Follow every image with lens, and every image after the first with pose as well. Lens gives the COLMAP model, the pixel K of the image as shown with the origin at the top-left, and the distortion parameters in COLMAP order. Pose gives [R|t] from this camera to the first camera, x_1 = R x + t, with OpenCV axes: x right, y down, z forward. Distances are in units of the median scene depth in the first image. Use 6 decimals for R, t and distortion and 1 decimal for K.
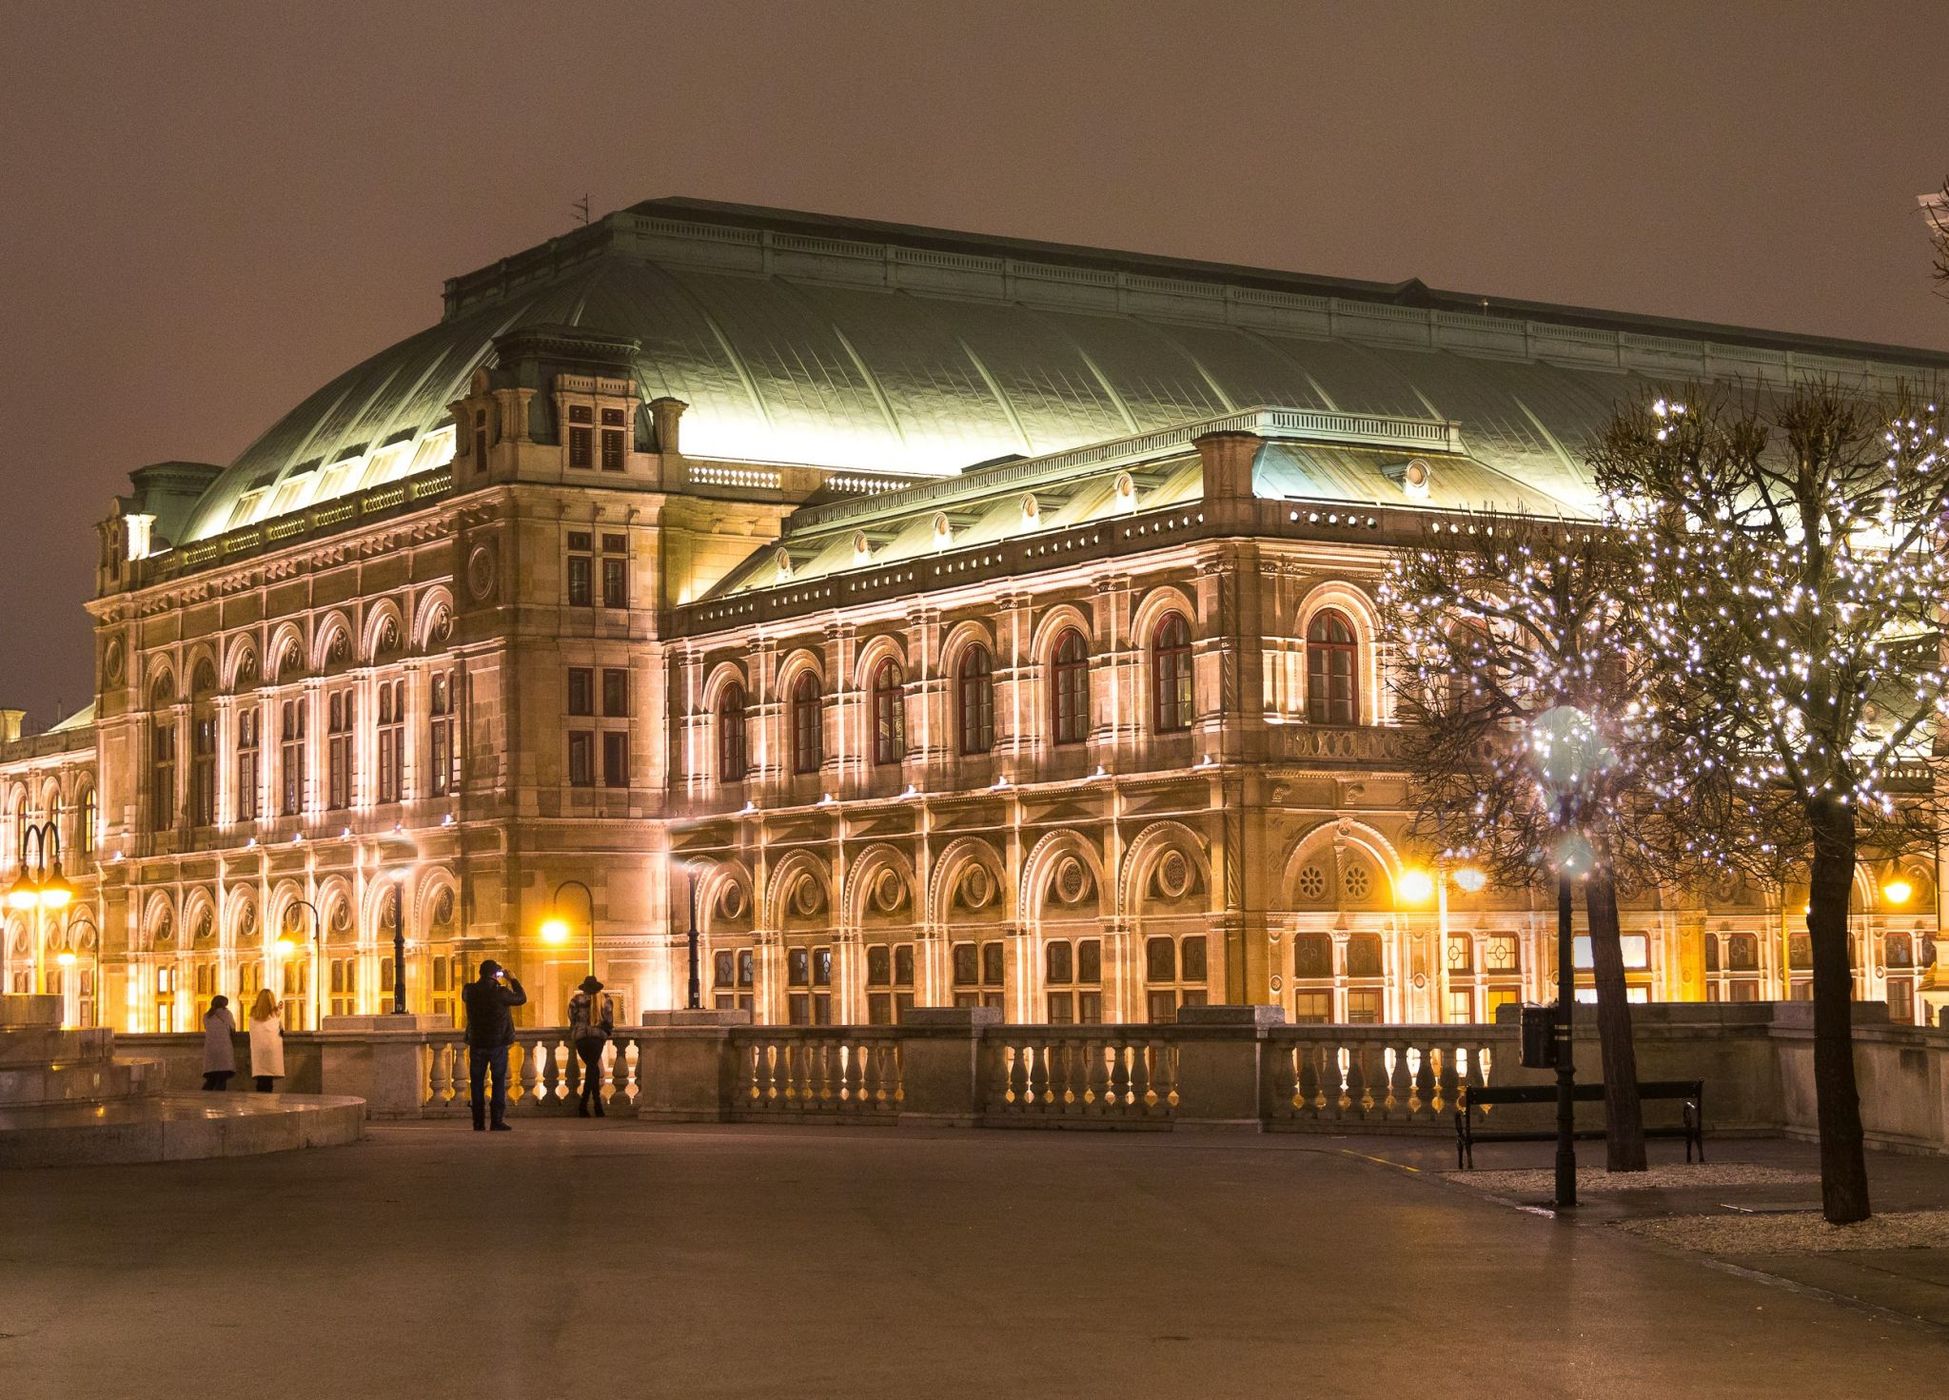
lens RADIAL K [[3736.3, 0, 991.2], [0, 3736.3, 687.7], [0, 0, 1]] dist [-0.048819, 0.000000]
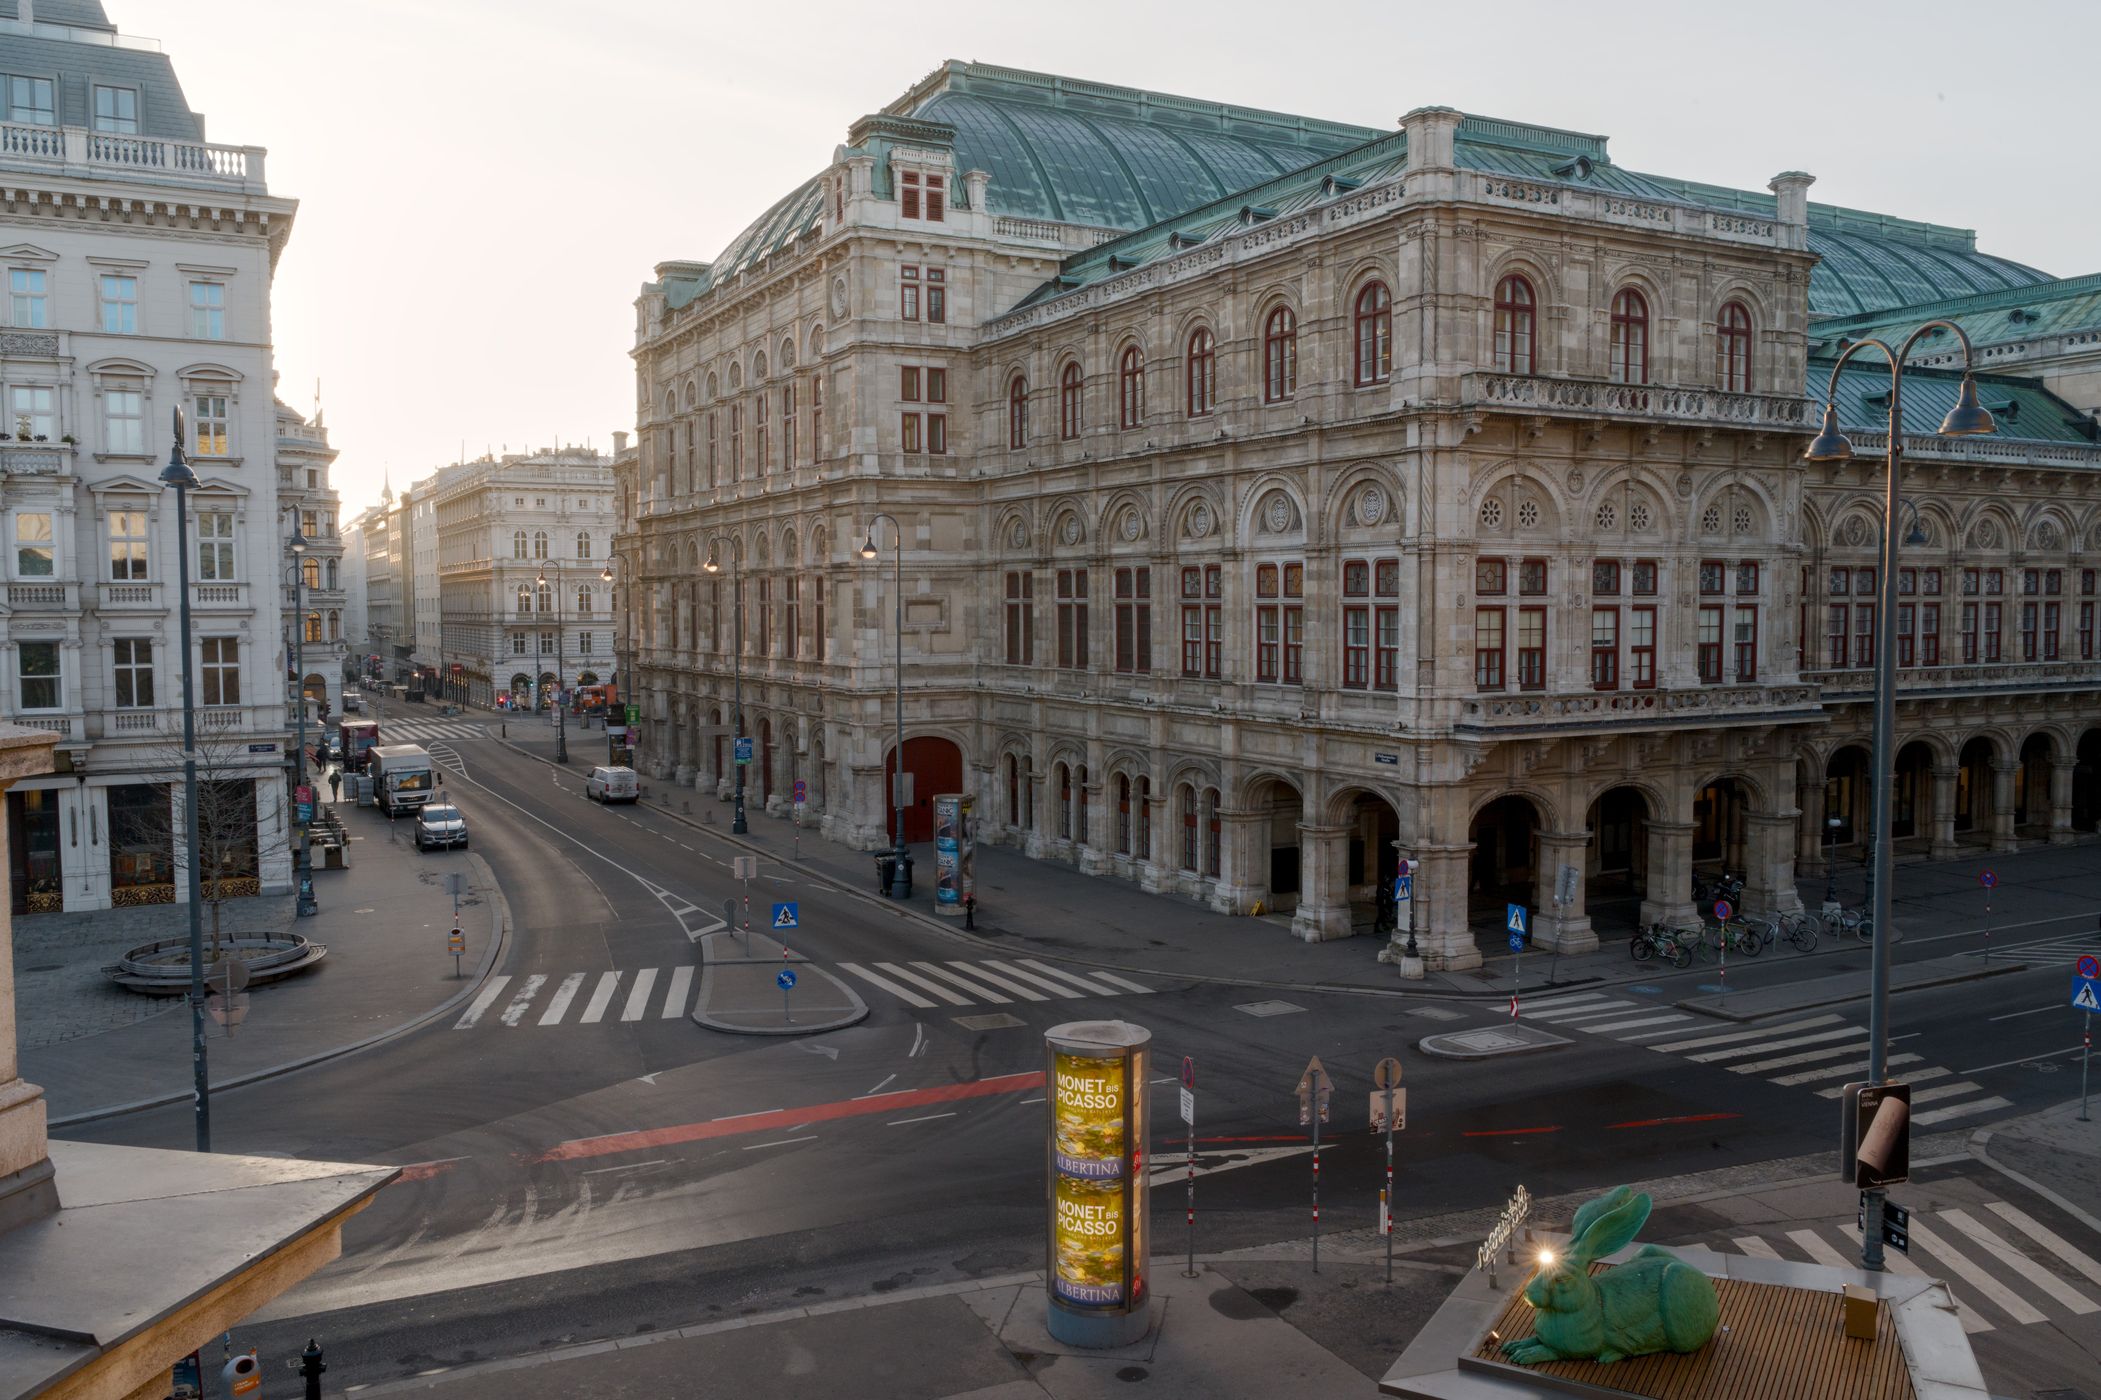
lens RADIAL K [[1647.6, 0, 1069.0], [0, 1647.6, 704.6], [0, 0, 1]] dist [-0.072843, 0.076520]
pose [[0.996963, 0.014178, -0.076578, -0.004383], [-0.003144, 0.989814, 0.142334, 0.033903], [0.077816, -0.141661, 0.986852, 0.417362]]
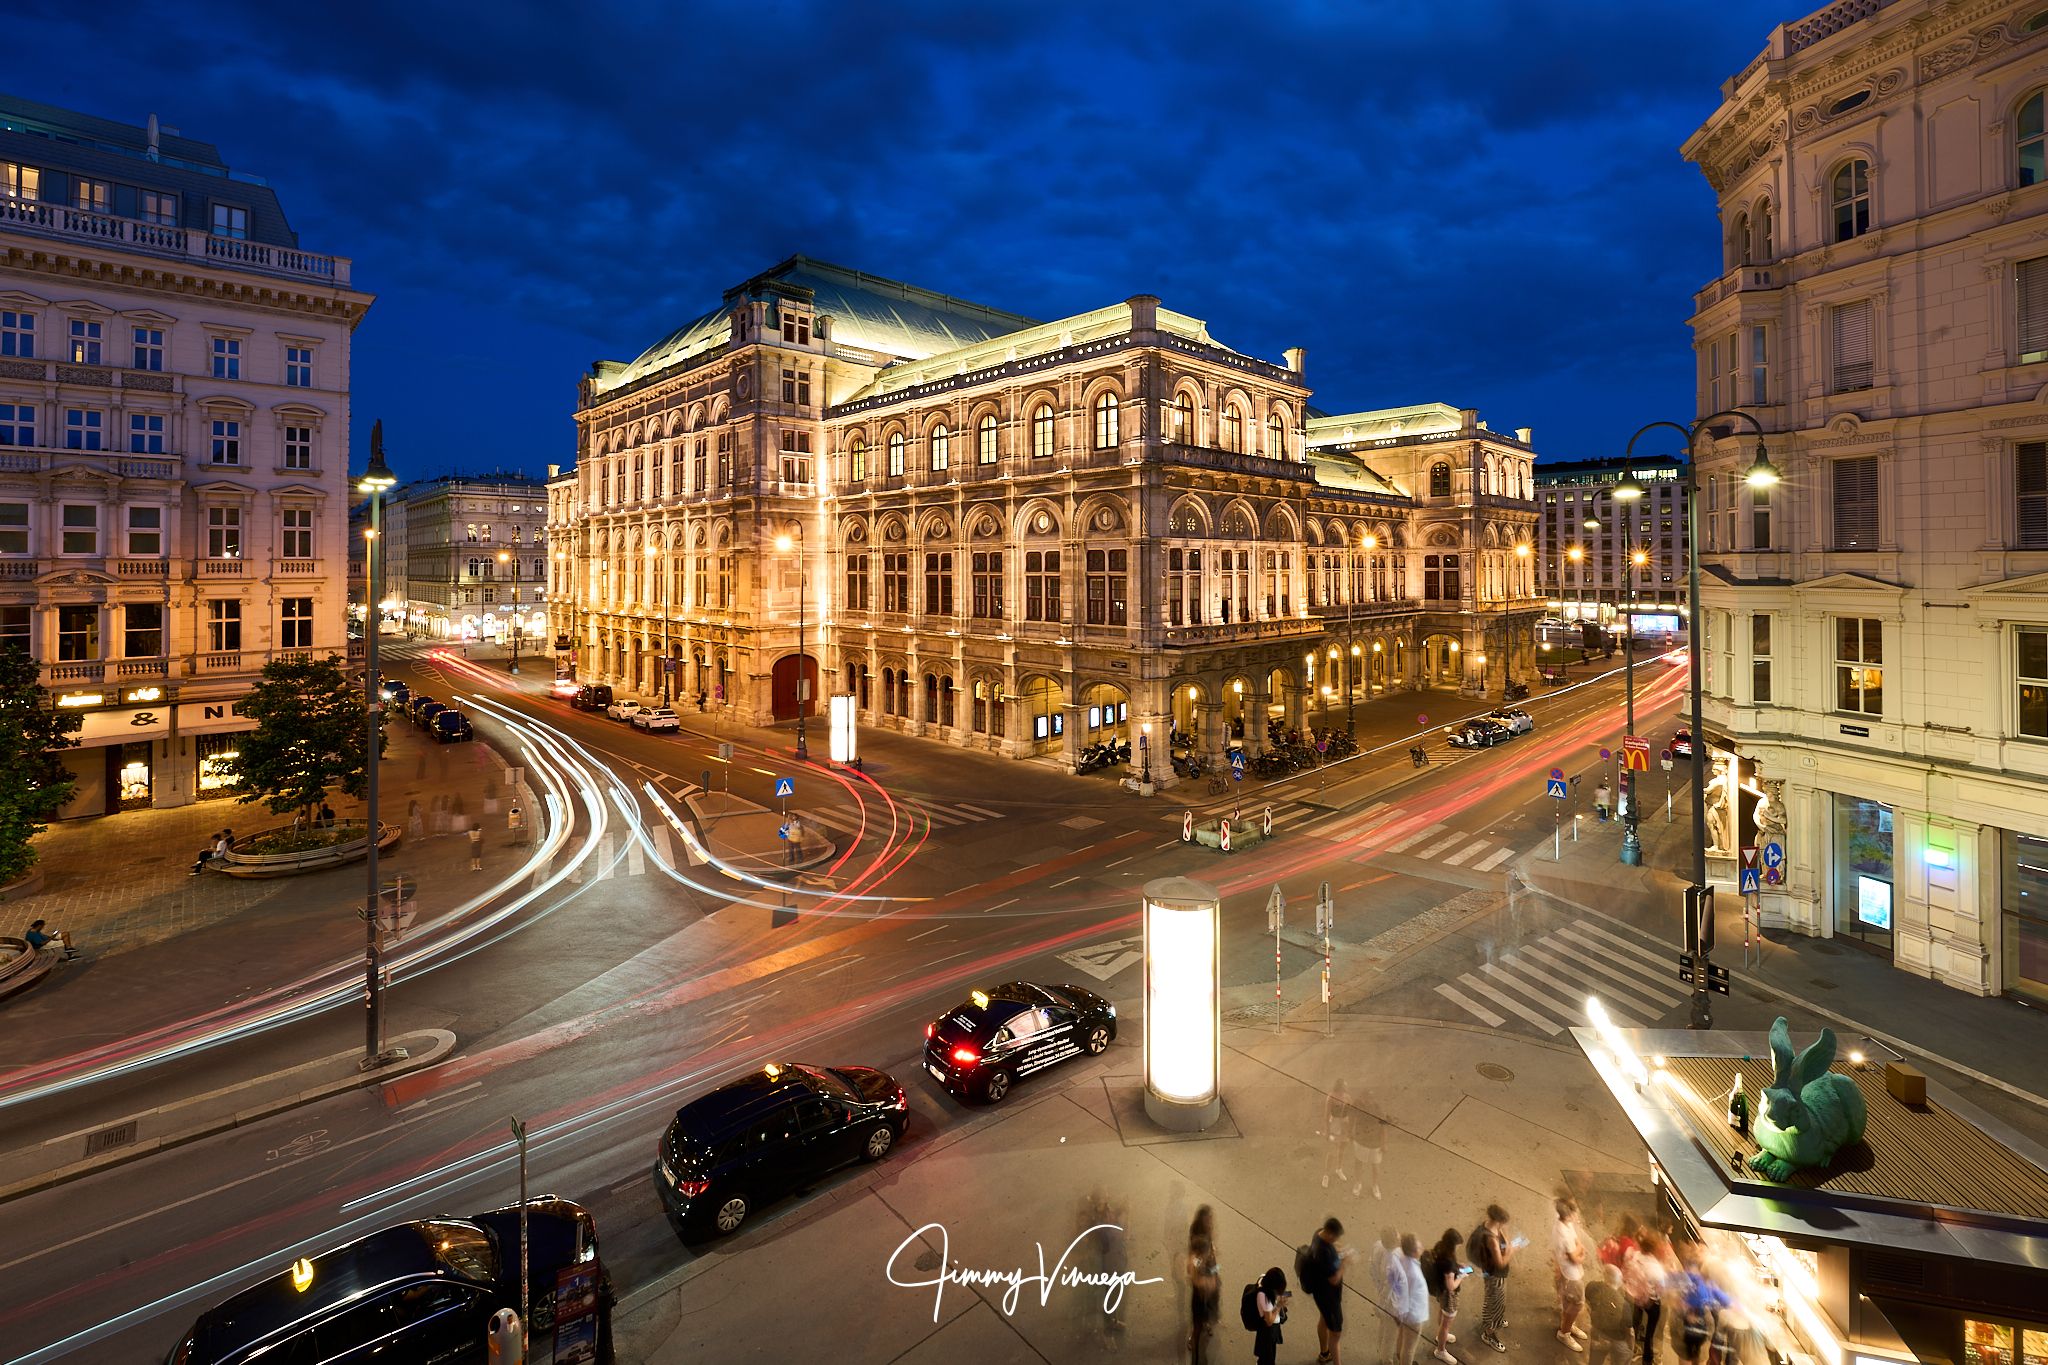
lens RADIAL K [[881.2, 0, 1029.9], [0, 881.2, 557.1], [0, 0, 1]] dist [-0.009813, -0.001634]
pose [[0.980548, 0.012072, 0.195908, -0.074506], [-0.025132, 0.997613, 0.064315, 0.035901], [-0.194664, -0.067987, 0.978511, 0.470829]]
